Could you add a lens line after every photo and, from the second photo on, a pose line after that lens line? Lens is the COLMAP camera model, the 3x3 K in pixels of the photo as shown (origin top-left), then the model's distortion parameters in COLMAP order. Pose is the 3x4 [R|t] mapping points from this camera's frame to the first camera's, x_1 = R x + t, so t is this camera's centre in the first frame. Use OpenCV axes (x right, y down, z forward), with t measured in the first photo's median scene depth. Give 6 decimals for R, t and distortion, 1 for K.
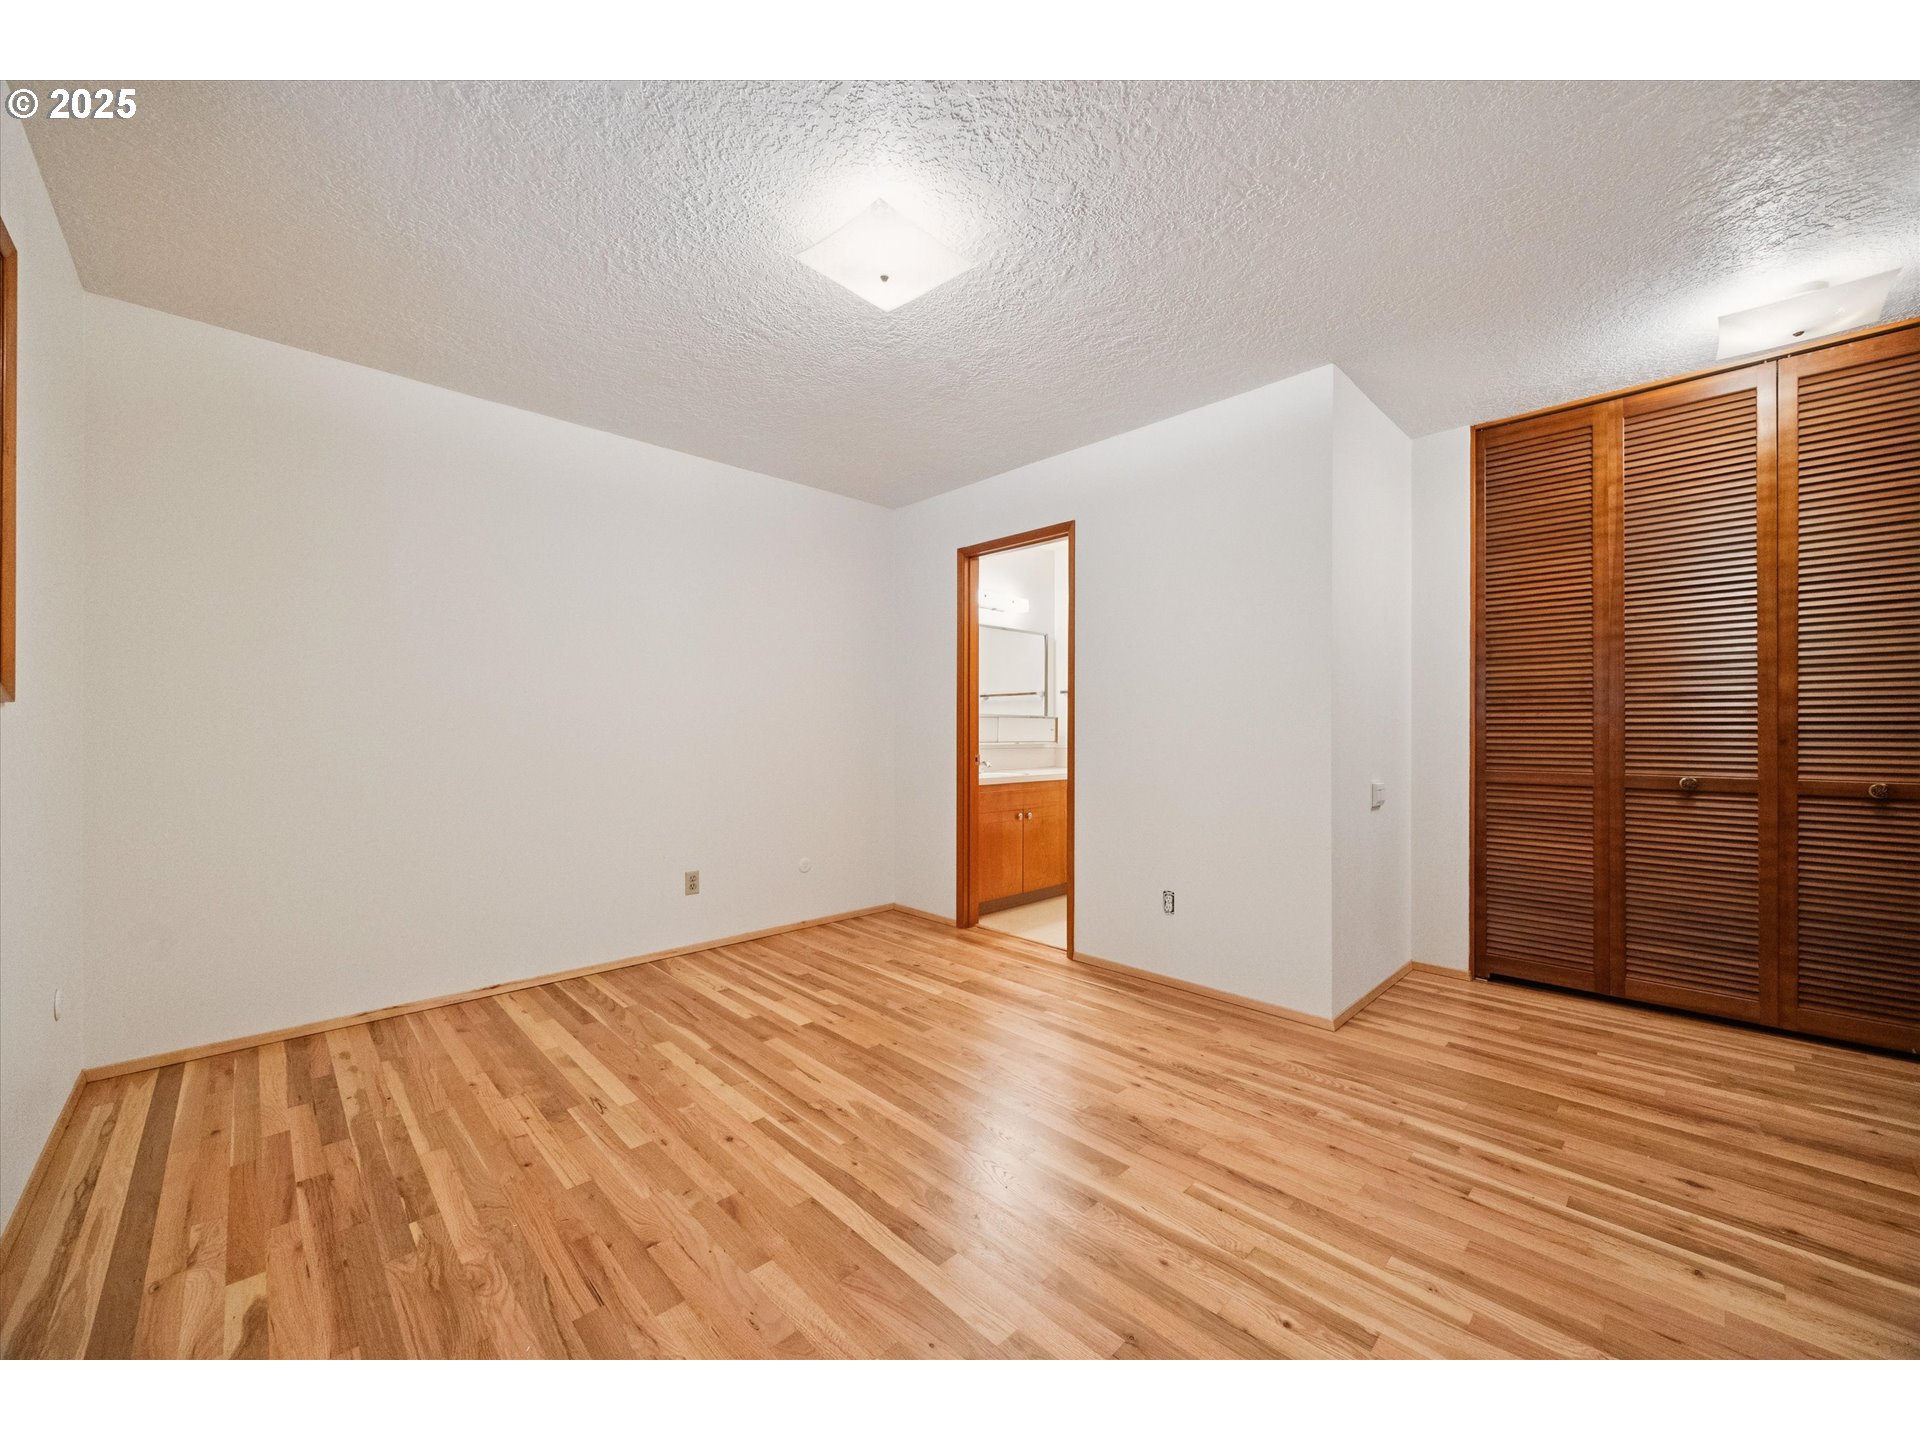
lens RADIAL K [[735.7, 0, 966.2], [0, 735.7, 730.7], [0, 0, 1]] dist [-0.006488, 0.001302]
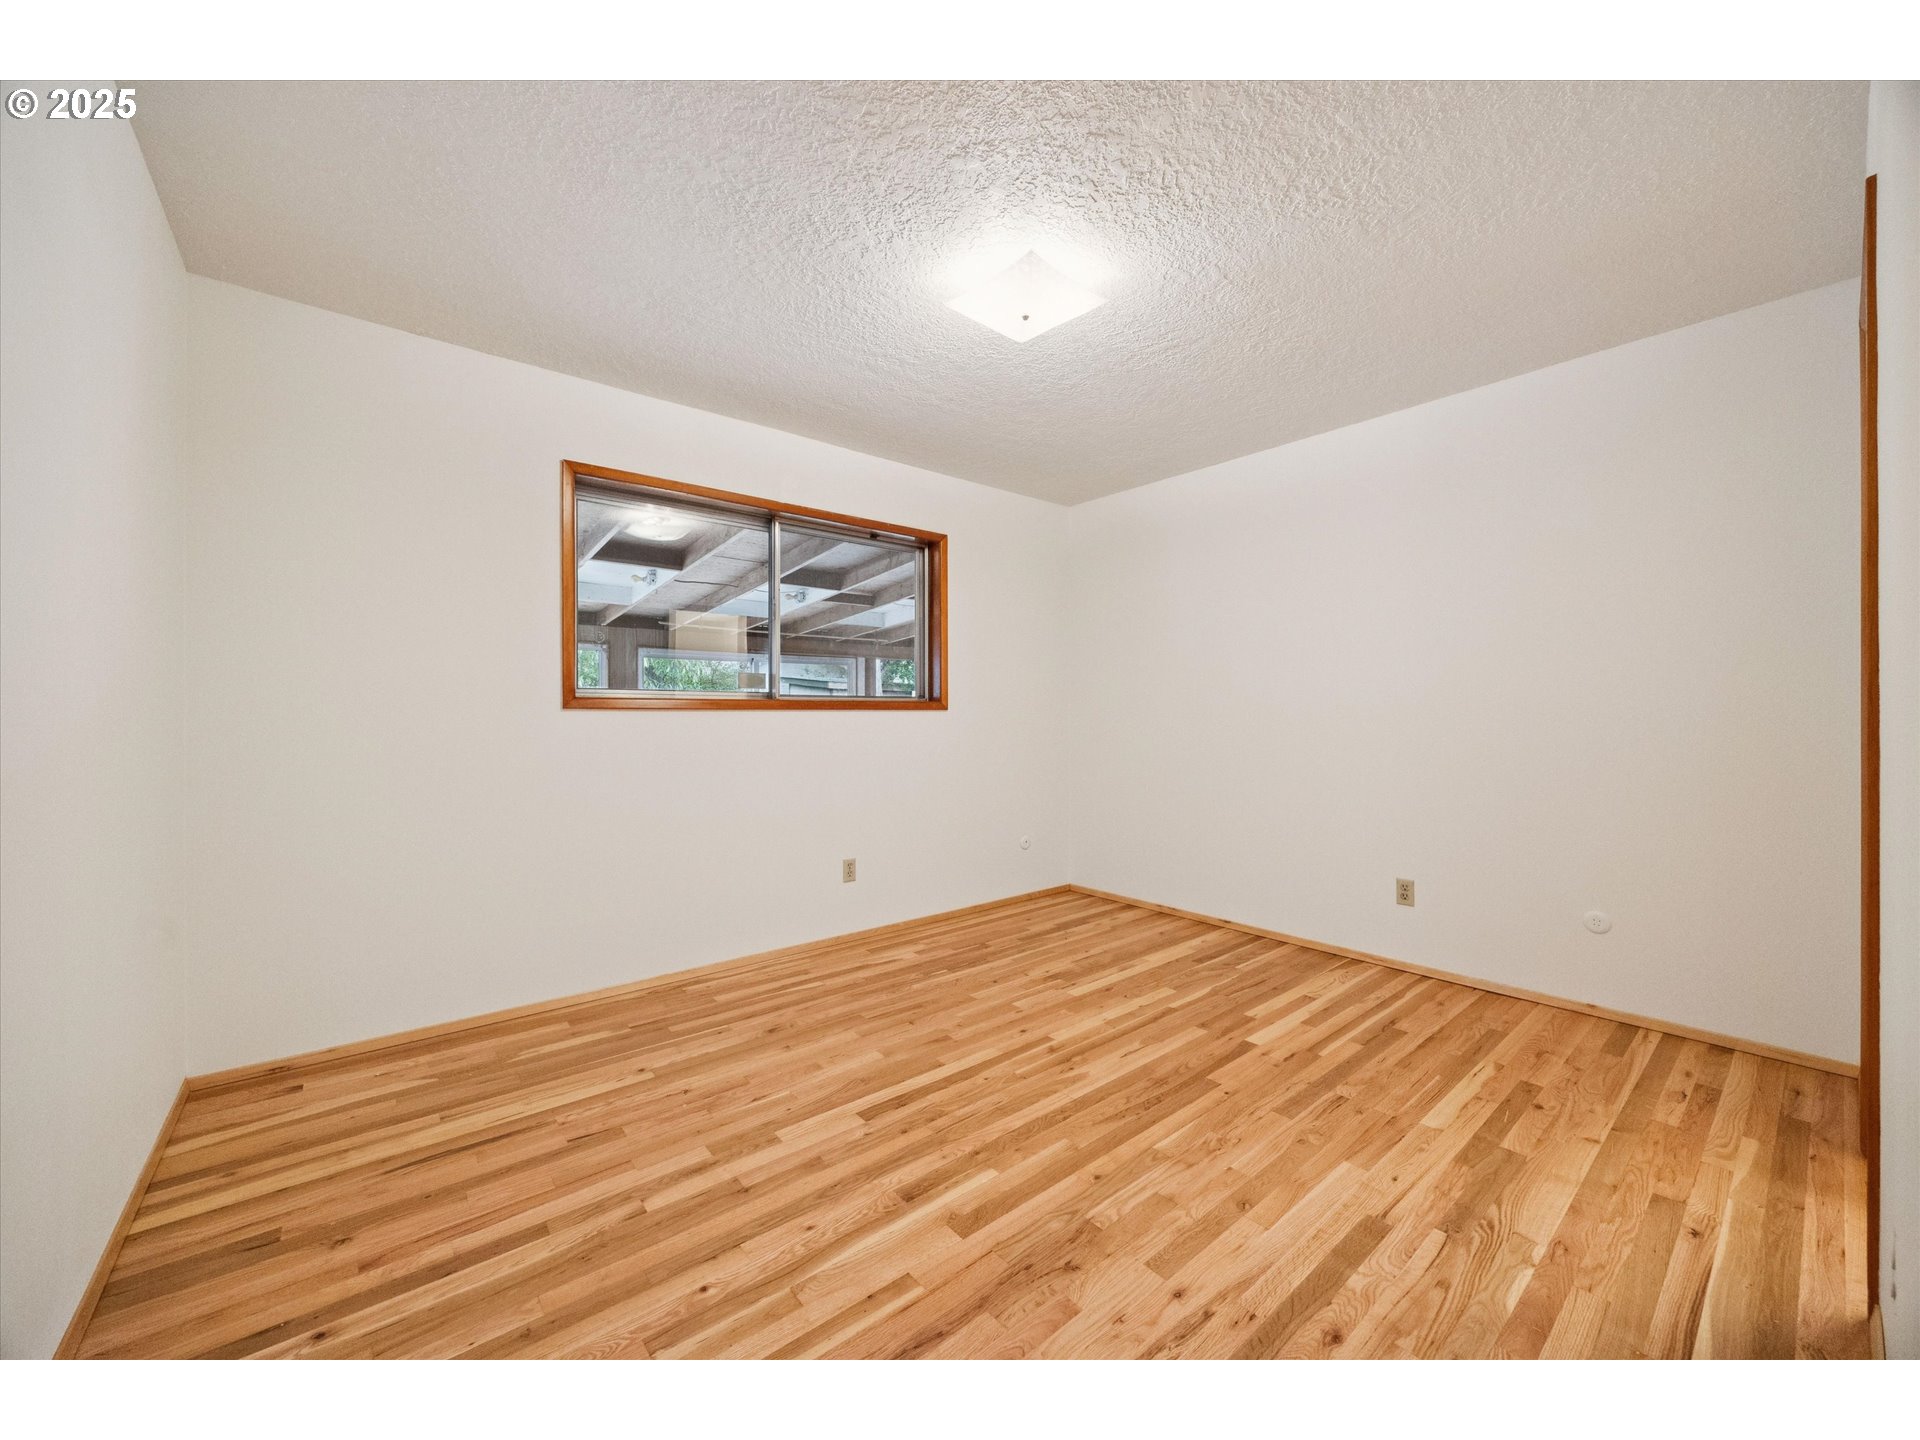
lens RADIAL K [[735.7, 0, 965.5], [0, 735.7, 711.8], [0, 0, 1]] dist [-0.006488, 0.001302]
pose [[-0.081367, -0.003359, -0.996679, 0.793536], [0.003153, 0.999988, -0.003628, -0.010136], [0.996679, -0.003437, -0.081356, 0.794201]]
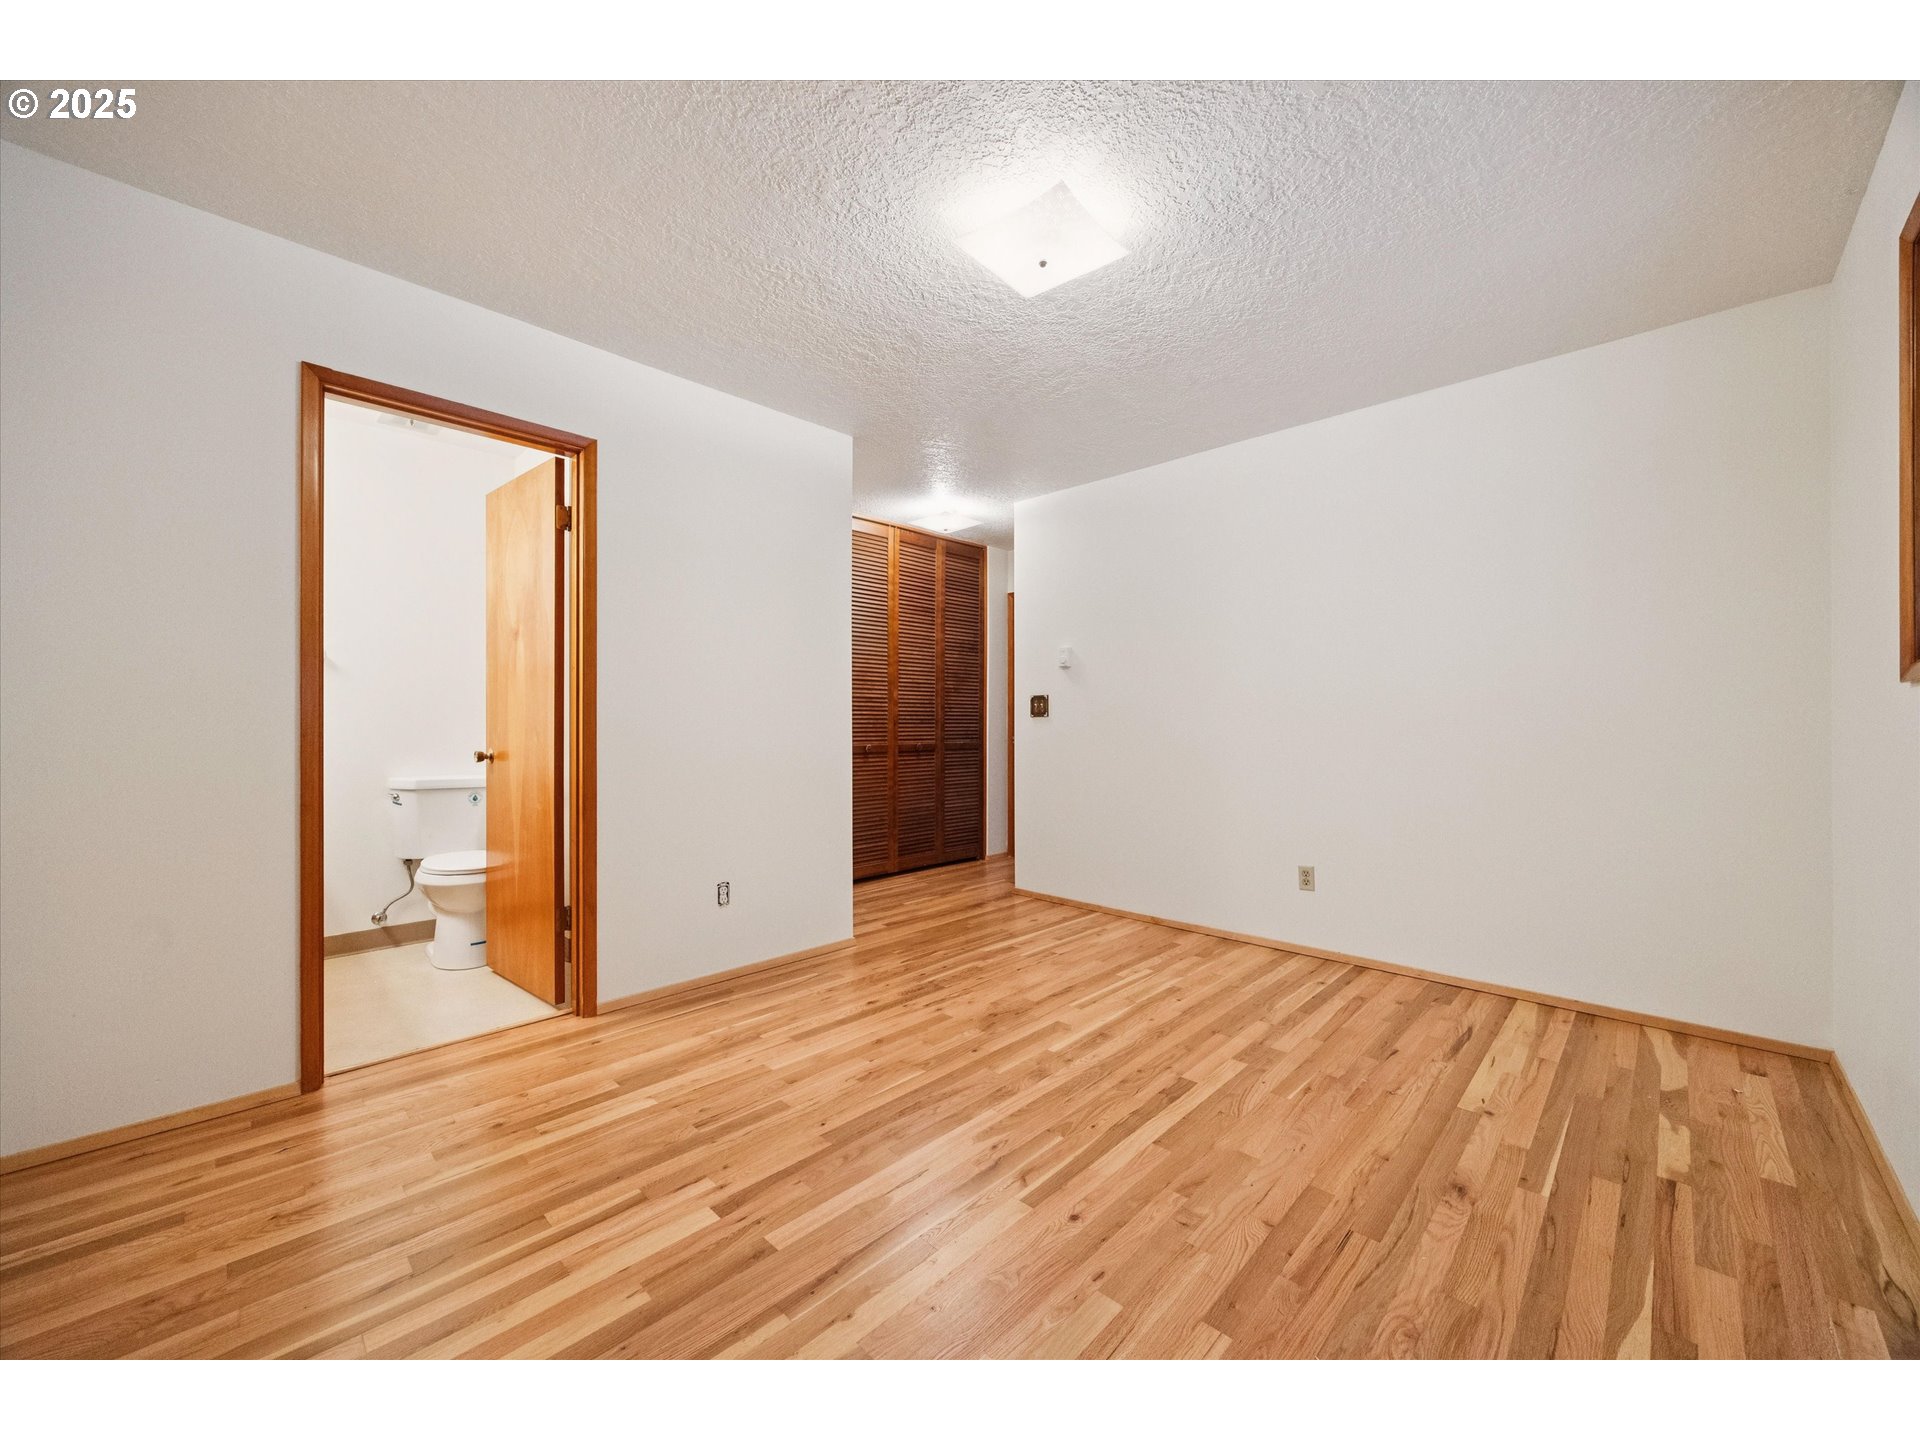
lens RADIAL K [[735.7, 0, 965.4], [0, 735.7, 722.2], [0, 0, 1]] dist [-0.006488, 0.001302]
pose [[-0.028501, 0.003255, 0.999588, -0.884746], [0.001229, 0.999994, -0.003221, 0.014682], [-0.999593, 0.001136, -0.028505, 0.900858]]
